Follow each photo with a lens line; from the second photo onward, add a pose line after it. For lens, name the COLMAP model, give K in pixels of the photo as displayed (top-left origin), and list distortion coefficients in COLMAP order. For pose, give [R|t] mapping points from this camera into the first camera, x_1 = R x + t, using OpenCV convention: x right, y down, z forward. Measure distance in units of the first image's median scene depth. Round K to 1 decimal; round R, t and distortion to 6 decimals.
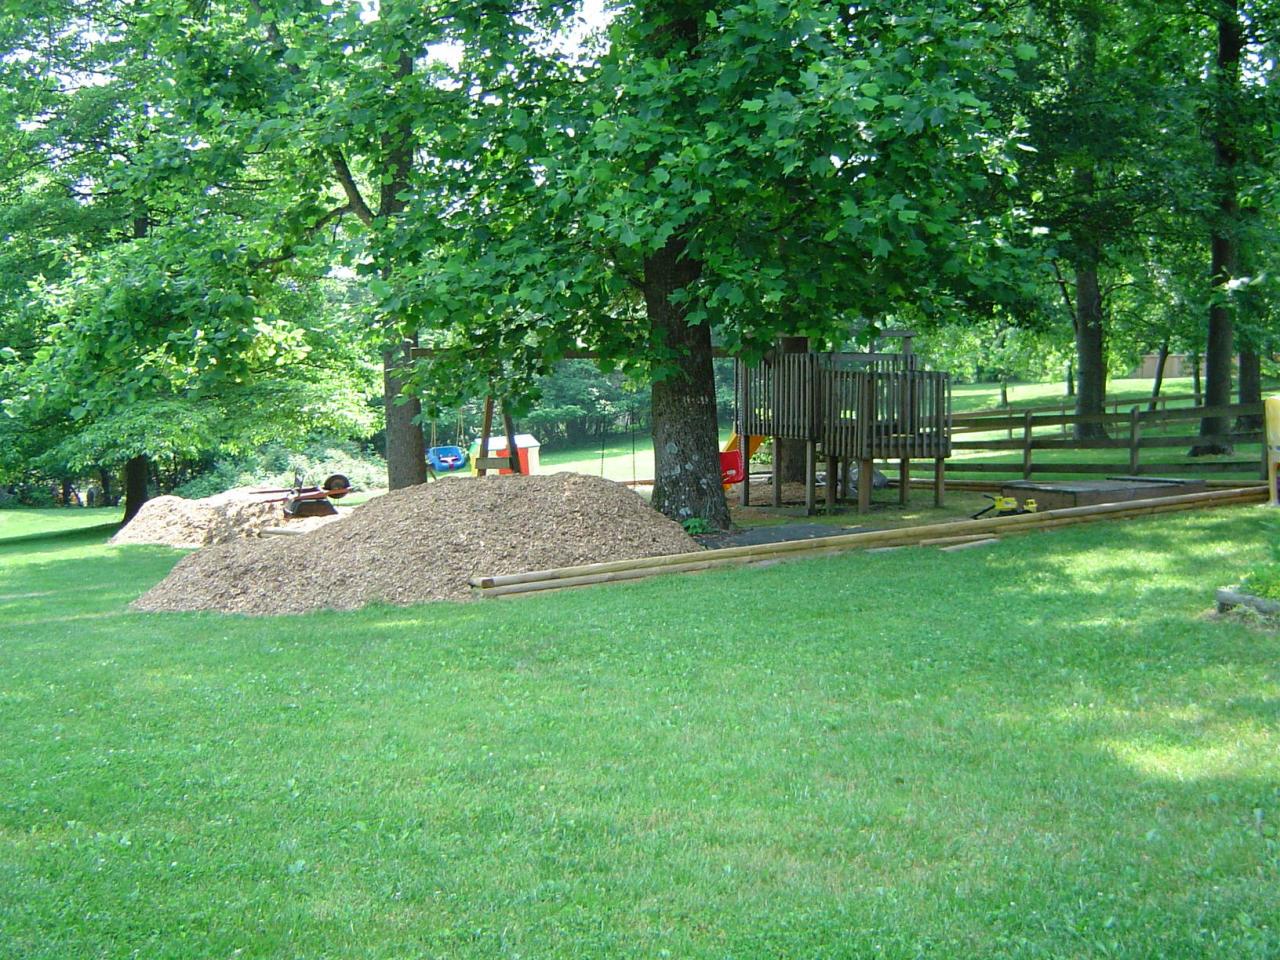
lens RADIAL K [[1456.5, 0, 640.0], [0, 1456.5, 480.0], [0, 0, 1]] dist [-0.096378, -0.022856]
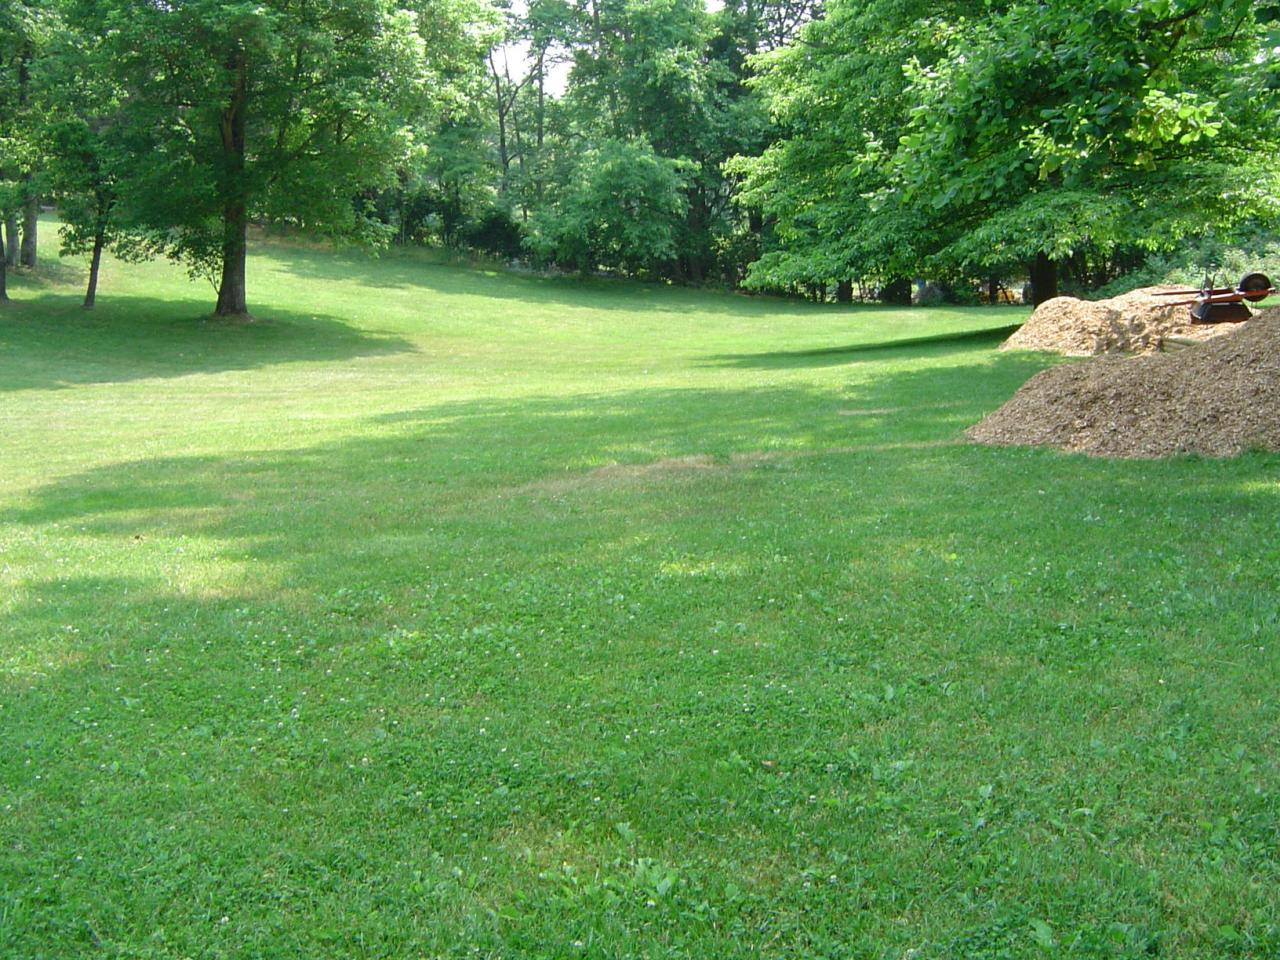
lens RADIAL K [[1454.9, 0, 638.9], [0, 1454.9, 418.8], [0, 0, 1]] dist [-0.165335, 0.036520]
pose [[0.799547, 0.048082, -0.598675, -0.000617], [0.012408, 0.995255, 0.096504, -0.003199], [0.600475, -0.084588, 0.795157, 0.135049]]
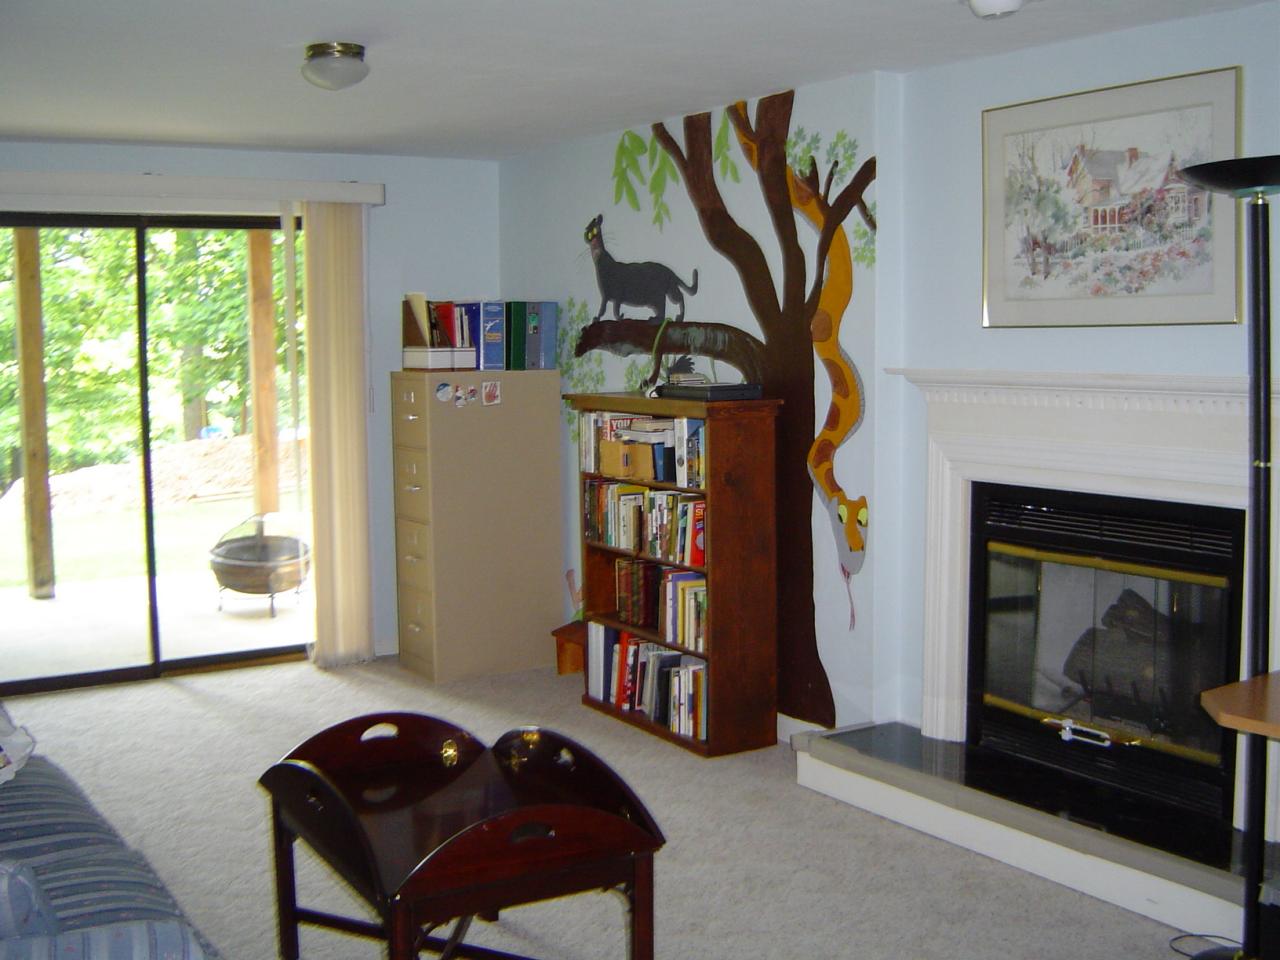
lens RADIAL K [[1456.5, 0, 640.0], [0, 1456.5, 480.0], [0, 0, 1]] dist [-0.096378, -0.022856]
pose [[0.998415, -0.020194, 0.052534, 0.190404], [0.020678, 0.999748, -0.008683, 0.045490], [-0.052346, 0.009756, 0.998581, -0.412865]]
